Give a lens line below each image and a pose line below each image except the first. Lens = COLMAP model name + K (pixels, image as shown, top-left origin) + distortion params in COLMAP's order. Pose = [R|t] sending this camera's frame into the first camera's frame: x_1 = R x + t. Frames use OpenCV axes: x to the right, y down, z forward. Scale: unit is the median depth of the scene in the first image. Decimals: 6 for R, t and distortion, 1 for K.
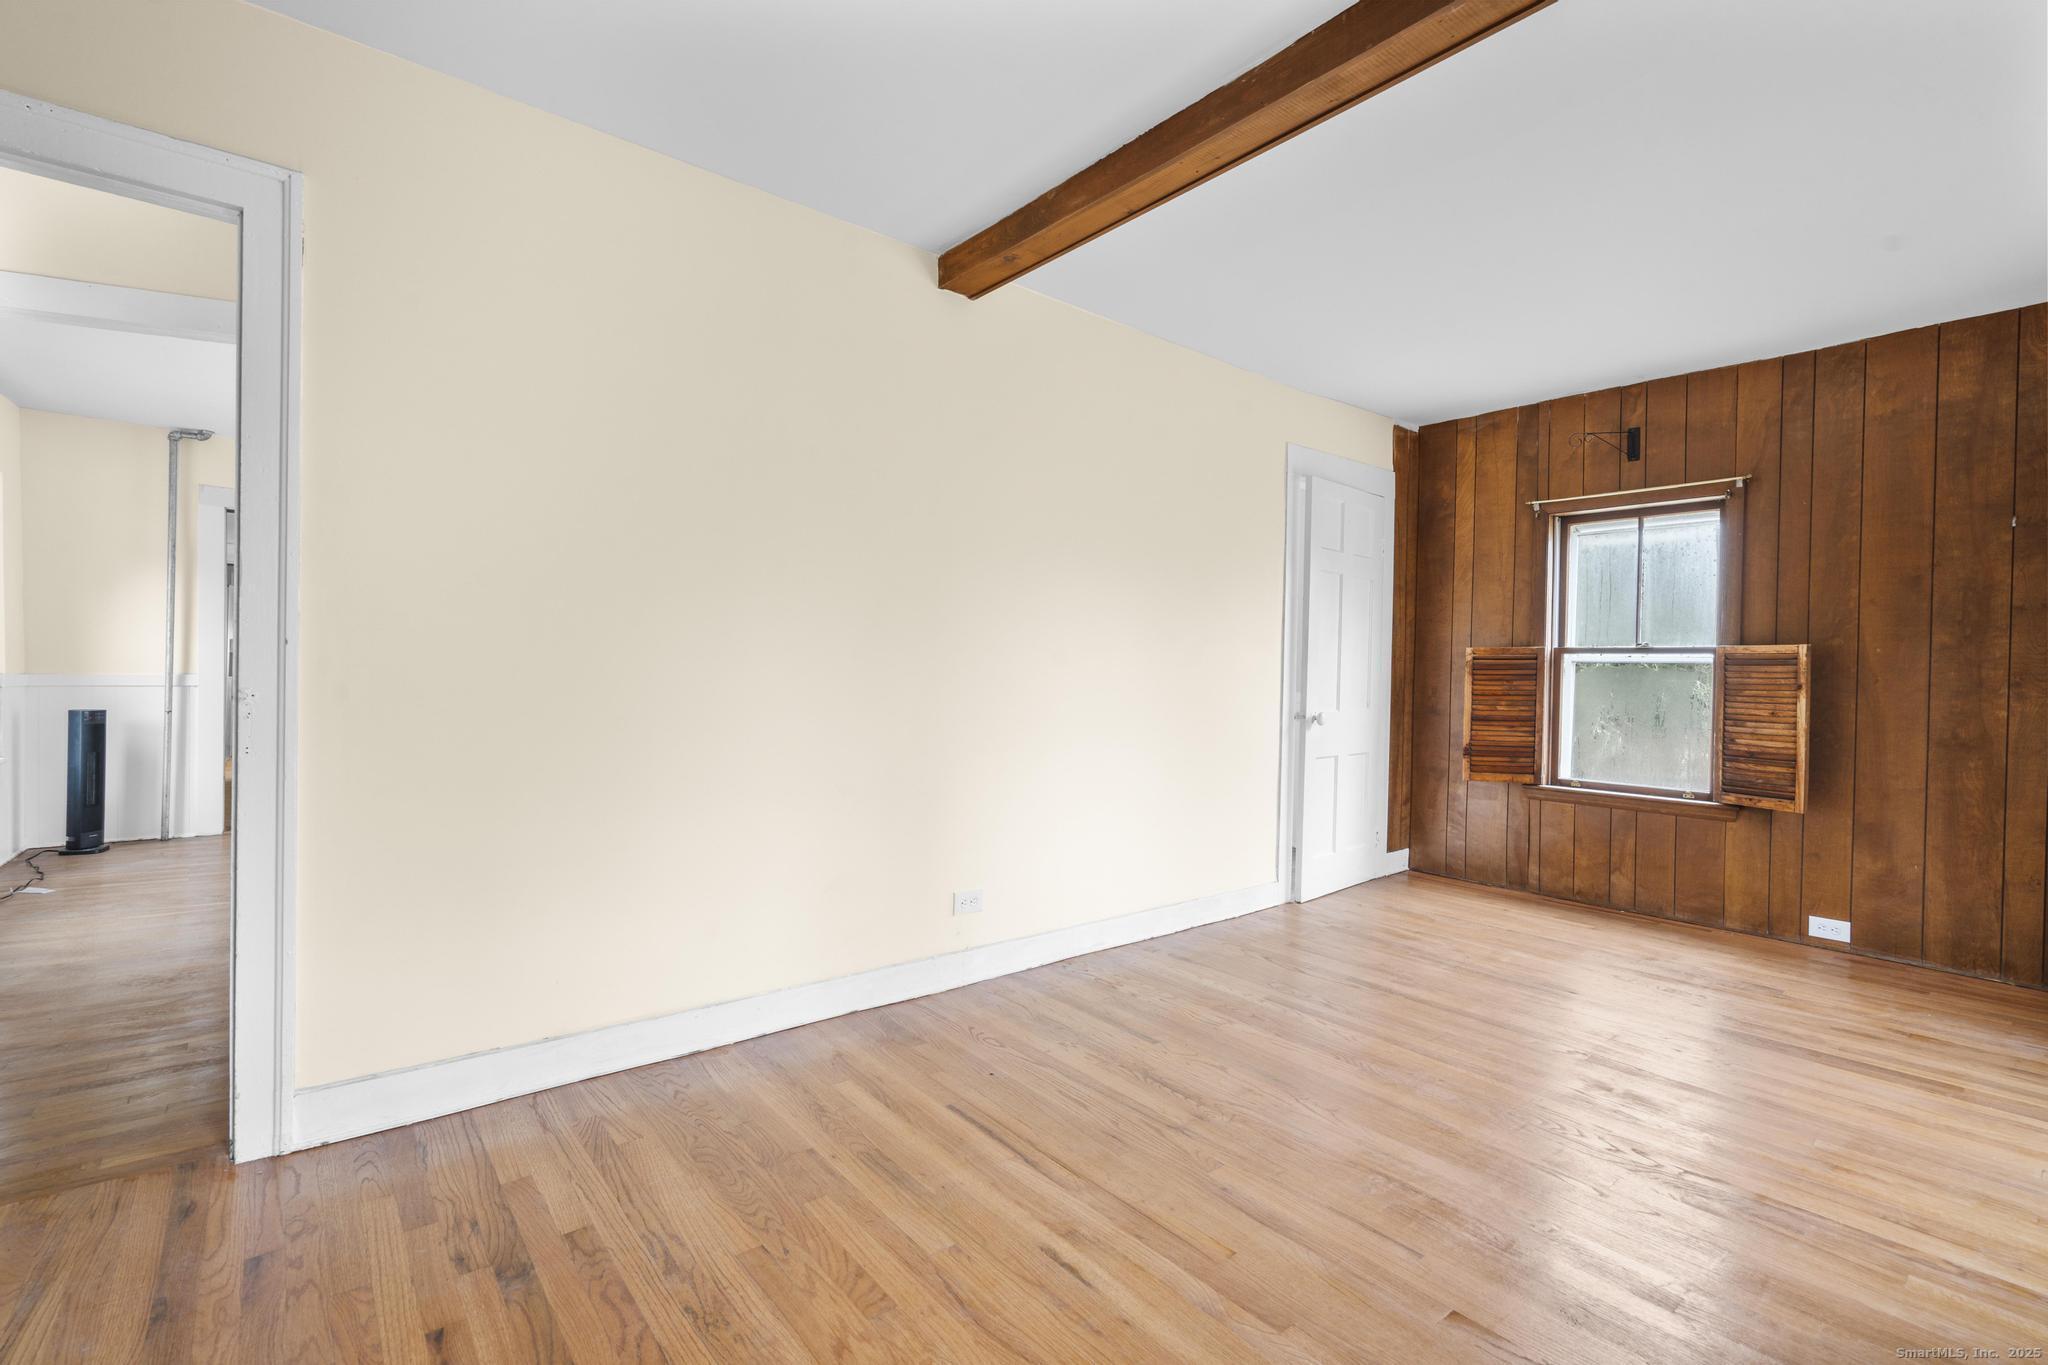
lens RADIAL K [[928.8, 0, 1021.1], [0, 928.8, 680.9], [0, 0, 1]] dist [0.002117, 0.001676]
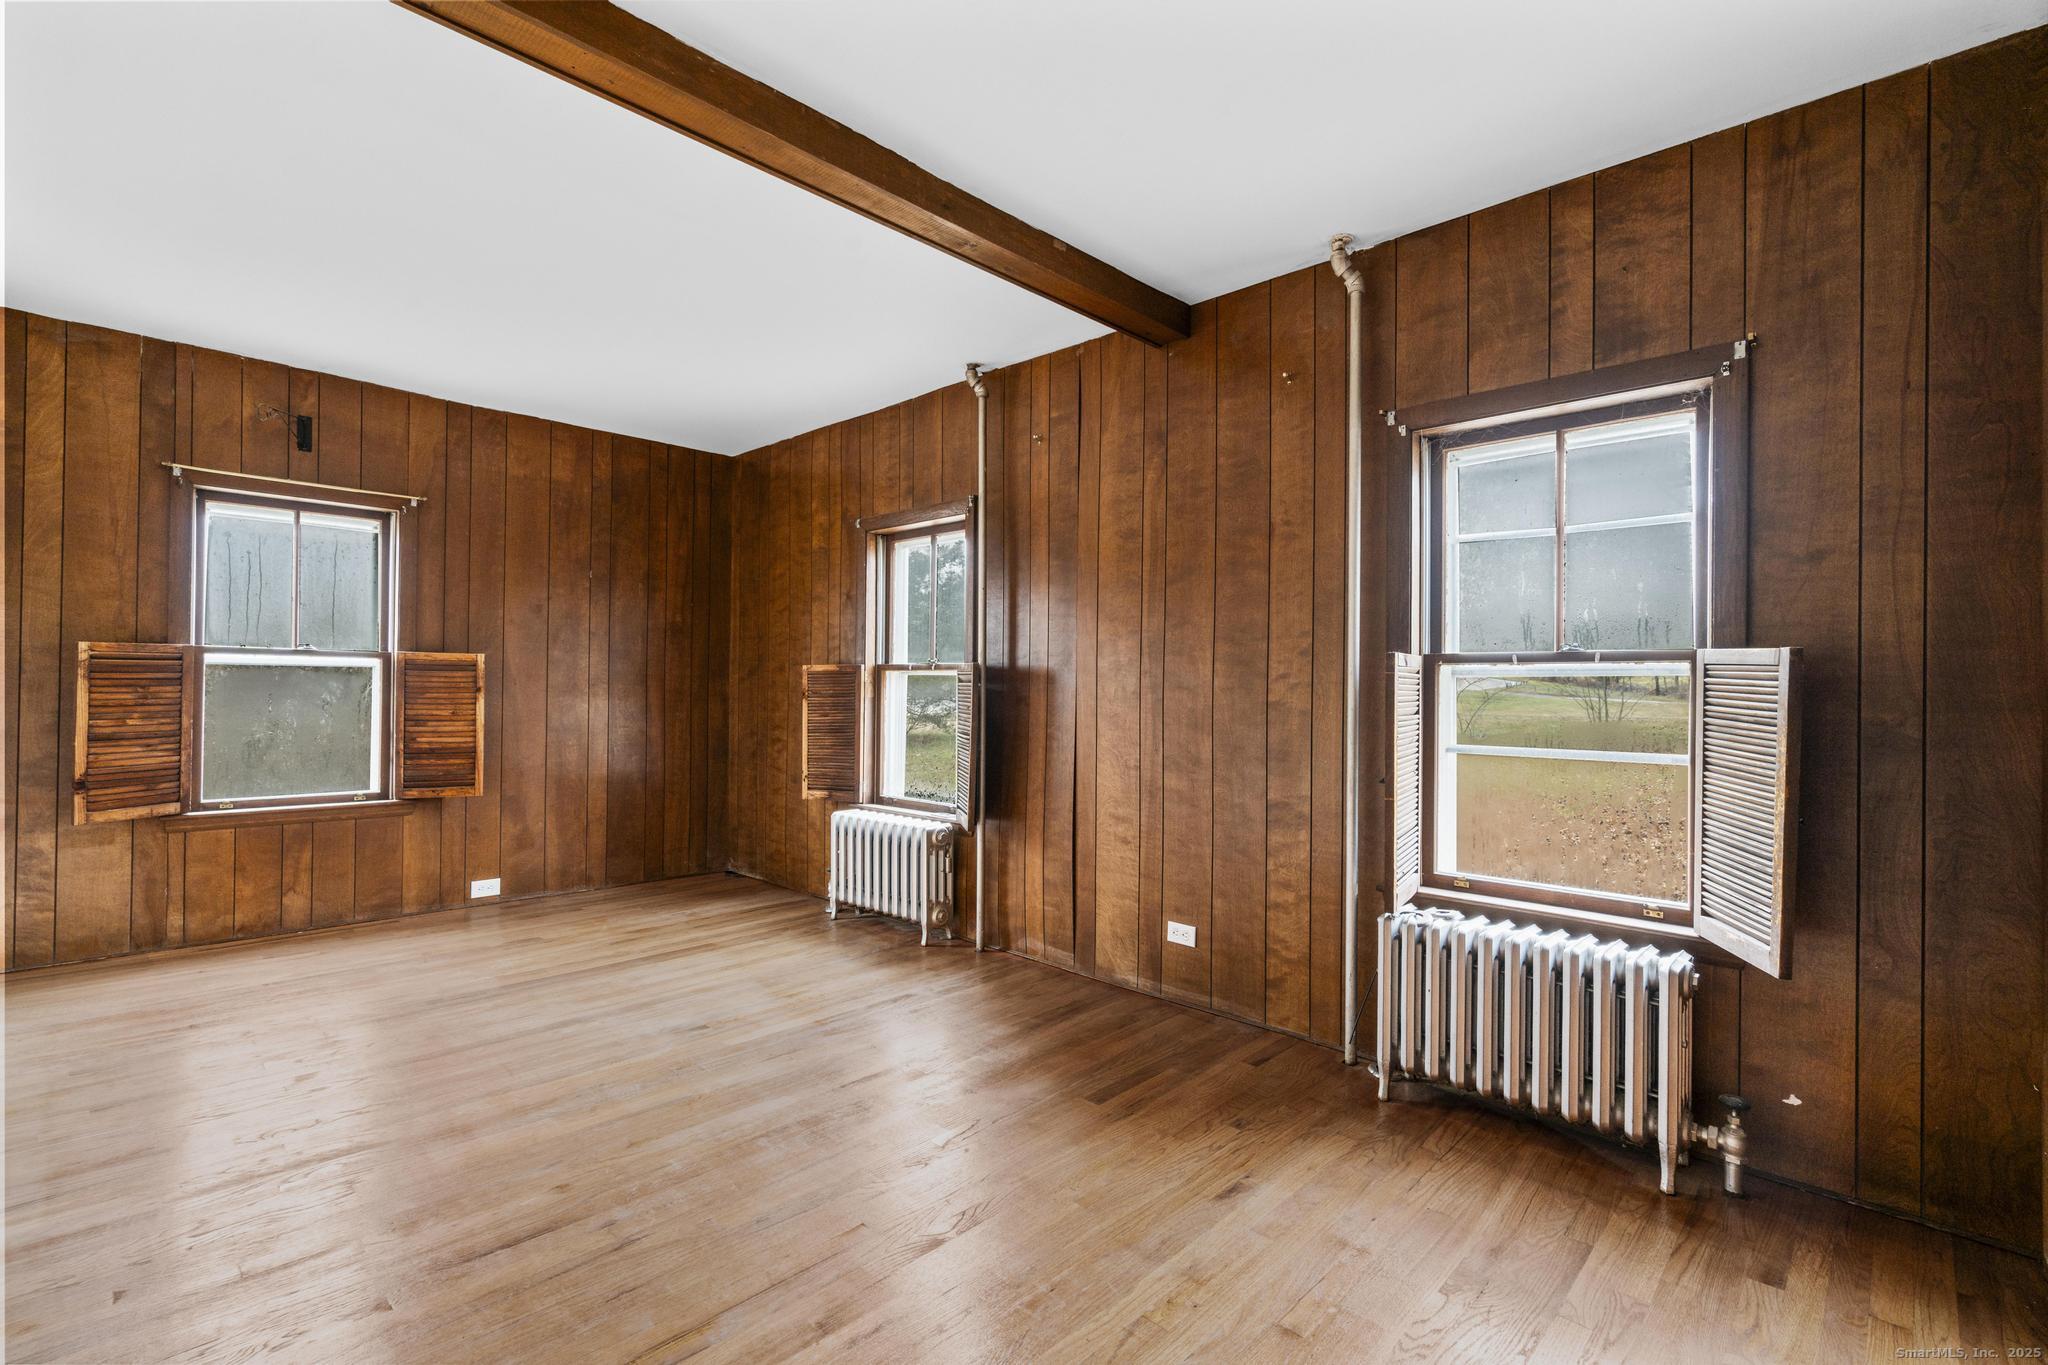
lens RADIAL K [[928.8, 0, 1021.1], [0, 928.8, 681.6], [0, 0, 1]] dist [0.002117, 0.001676]
pose [[-0.115025, -0.010654, 0.993305, -0.392228], [-0.001626, 0.999943, 0.010537, -0.016165], [-0.993361, -0.000403, -0.115035, 0.422464]]
